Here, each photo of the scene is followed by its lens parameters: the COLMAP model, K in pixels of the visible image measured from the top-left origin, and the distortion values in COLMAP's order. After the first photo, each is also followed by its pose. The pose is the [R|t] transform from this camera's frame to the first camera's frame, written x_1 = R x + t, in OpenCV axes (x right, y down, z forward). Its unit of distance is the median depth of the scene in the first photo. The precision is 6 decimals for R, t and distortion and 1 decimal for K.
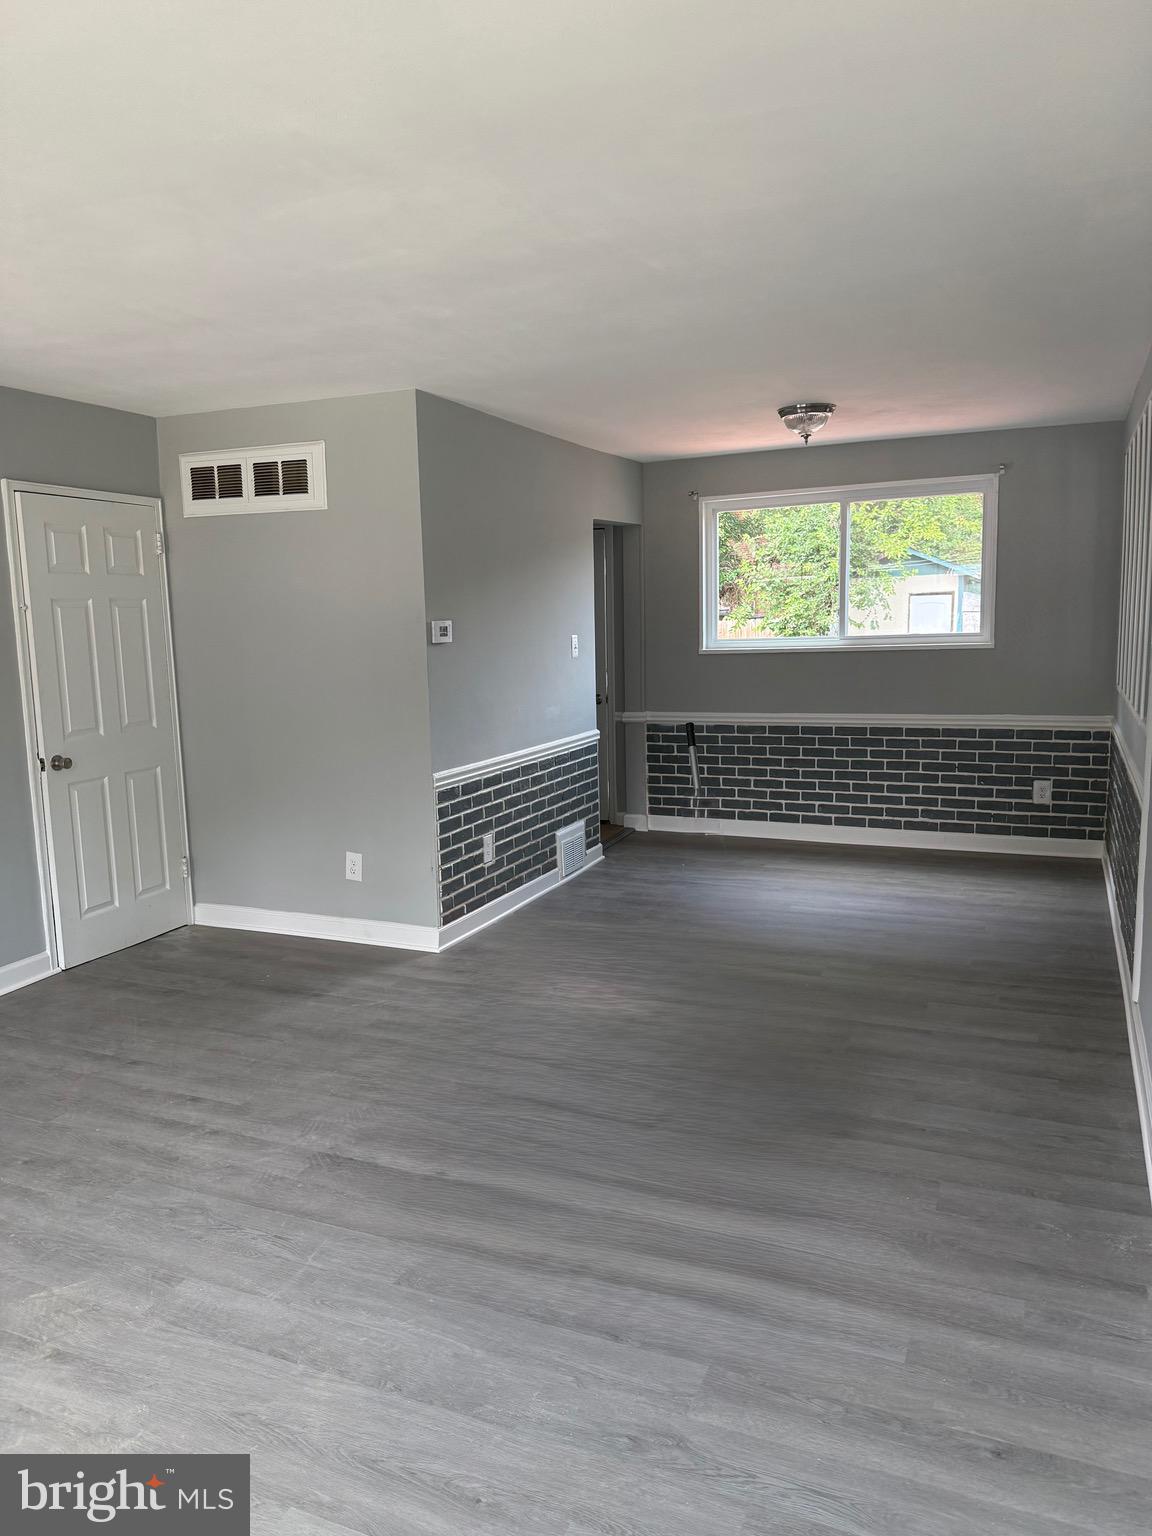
lens RADIAL K [[1073.1, 0, 576.8], [0, 1073.1, 777.3], [0, 0, 1]] dist [0.080642, -0.110018]
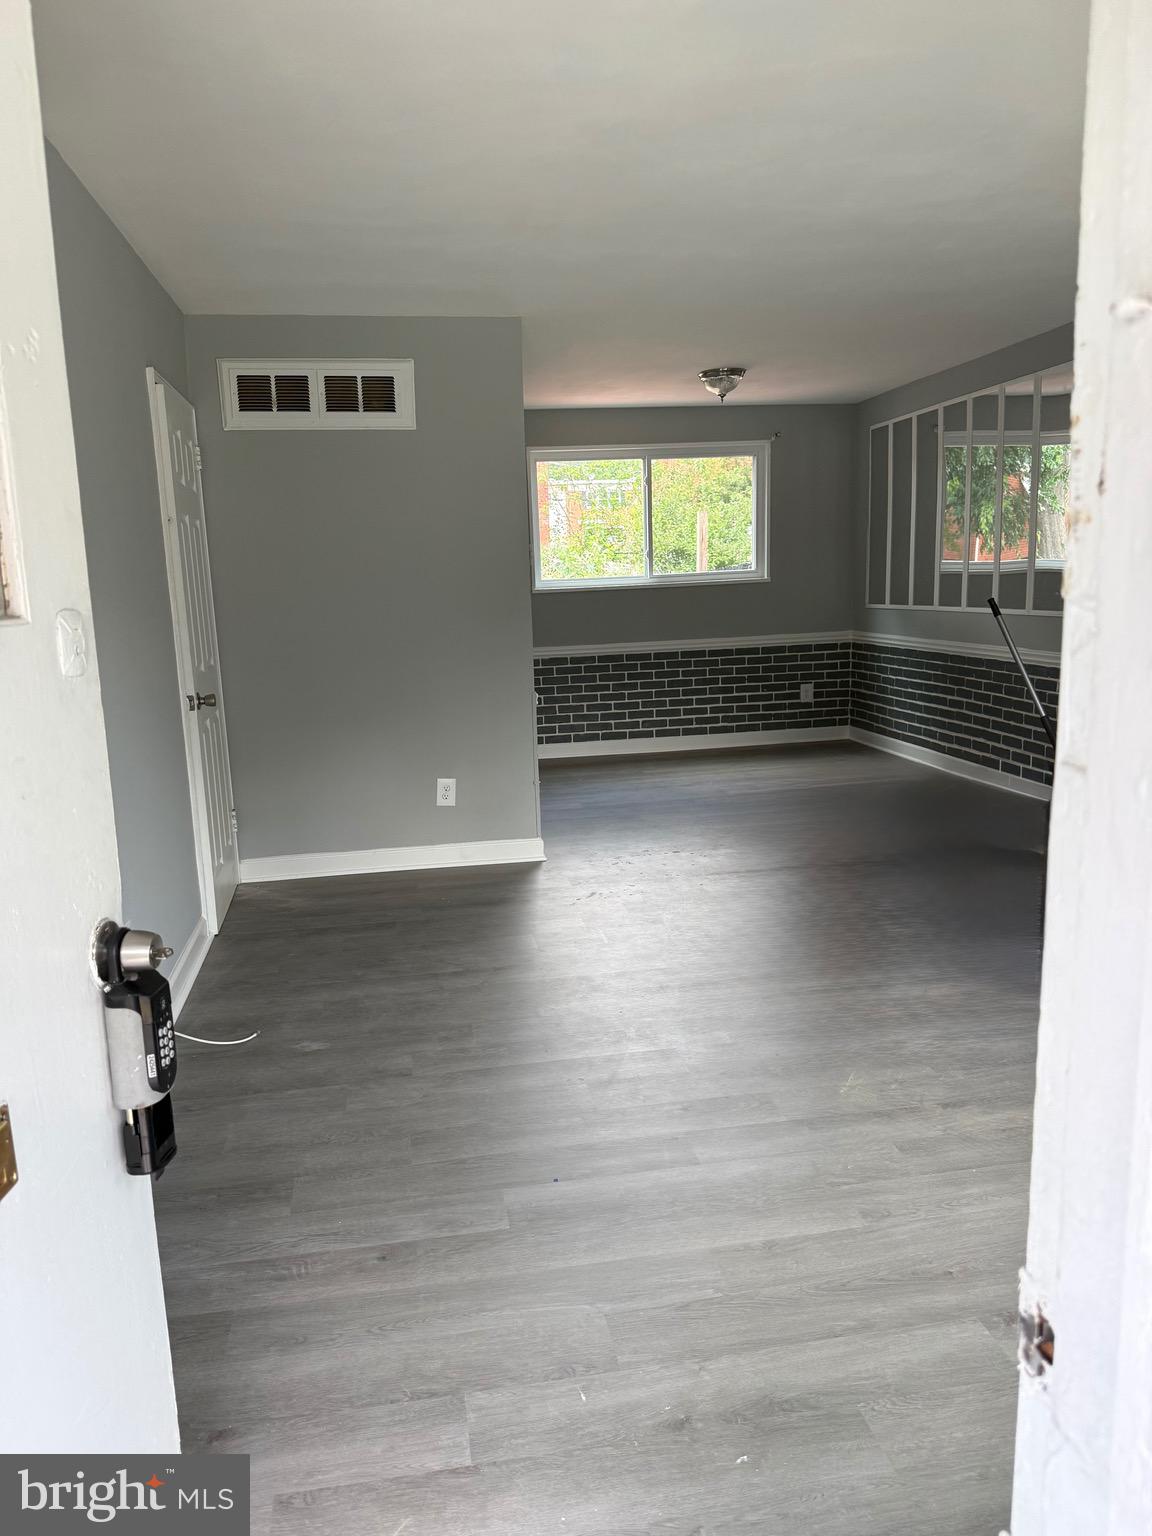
lens RADIAL K [[1073.1, 0, 576.8], [0, 1073.1, 777.3], [0, 0, 1]] dist [0.080642, -0.110018]
pose [[0.834809, -0.107935, 0.539856, -0.536010], [0.099119, 0.994036, 0.045467, 0.029820], [-0.541544, 0.015554, 0.840529, 0.073756]]
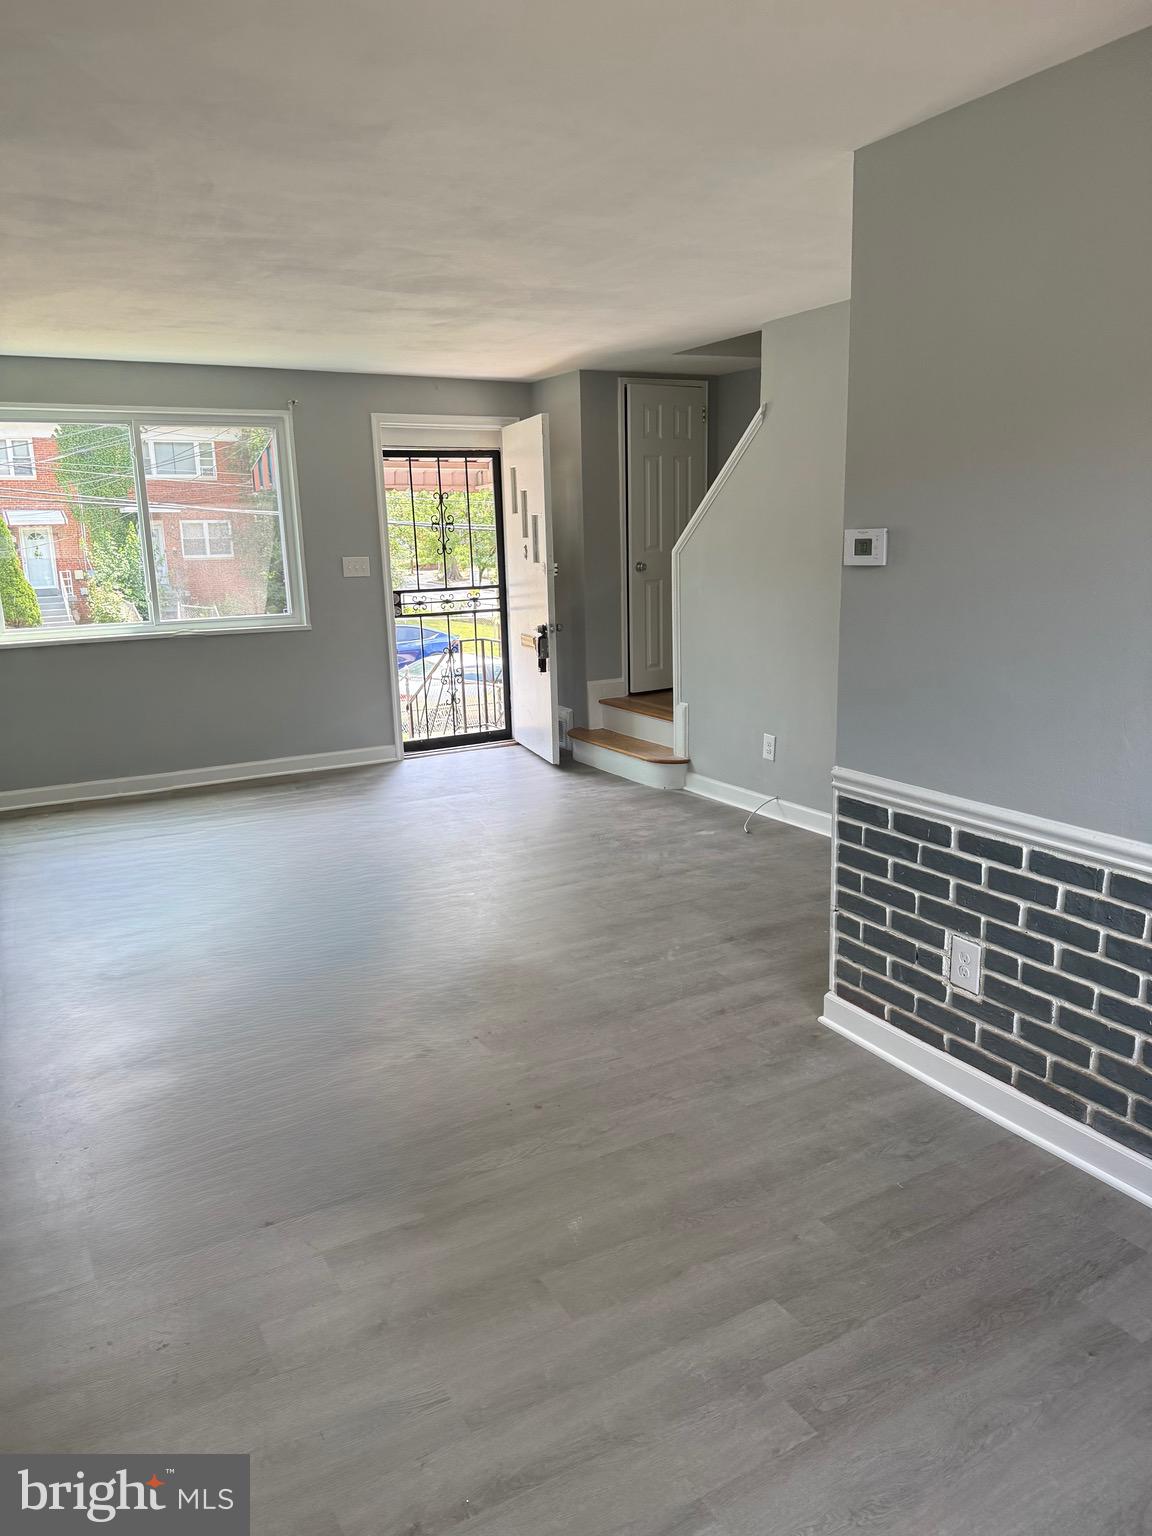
lens RADIAL K [[1073.1, 0, 576.8], [0, 1073.1, 777.3], [0, 0, 1]] dist [0.080642, -0.110018]
pose [[-0.597918, 0.214969, -0.772194, 0.373375], [-0.086609, 0.940400, 0.328858, -0.157989], [0.796865, 0.263509, -0.543663, 0.977880]]
